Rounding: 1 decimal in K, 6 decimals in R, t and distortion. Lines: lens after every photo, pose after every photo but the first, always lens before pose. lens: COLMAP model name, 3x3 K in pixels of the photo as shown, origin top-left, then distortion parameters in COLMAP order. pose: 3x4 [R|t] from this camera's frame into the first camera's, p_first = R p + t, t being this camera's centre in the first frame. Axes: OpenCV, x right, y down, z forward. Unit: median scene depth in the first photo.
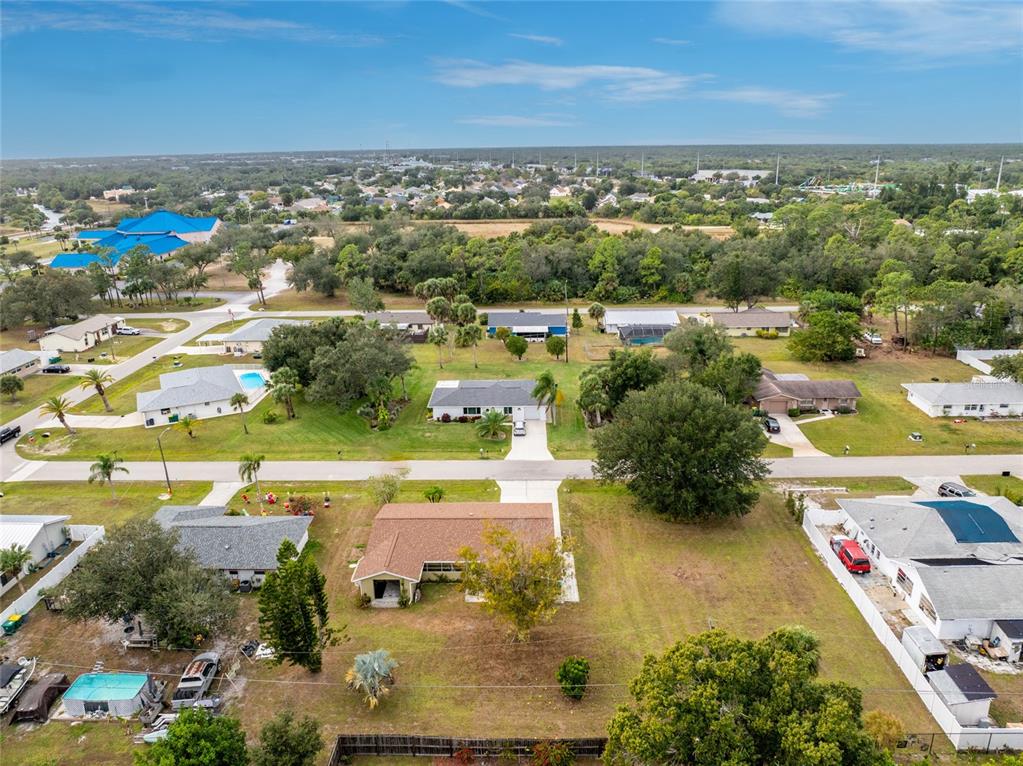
lens RADIAL K [[721.7, 0, 512.3], [0, 721.7, 383.2], [0, 0, 1]] dist [-0.039489, 0.006211]
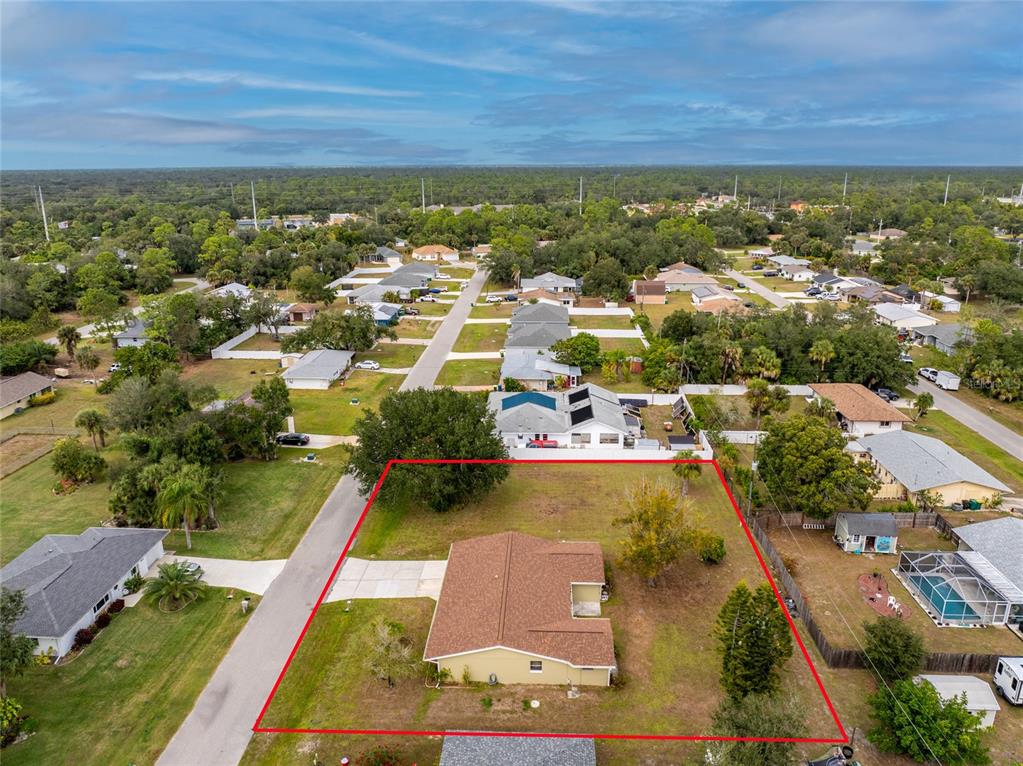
lens RADIAL K [[721.7, 0, 509.4], [0, 721.7, 383.9], [0, 0, 1]] dist [-0.039489, 0.006211]
pose [[0.031518, -0.279942, 0.959499, -0.697747], [0.316744, 0.913295, 0.256057, -0.213142], [-0.947987, 0.295845, 0.117455, 0.682699]]
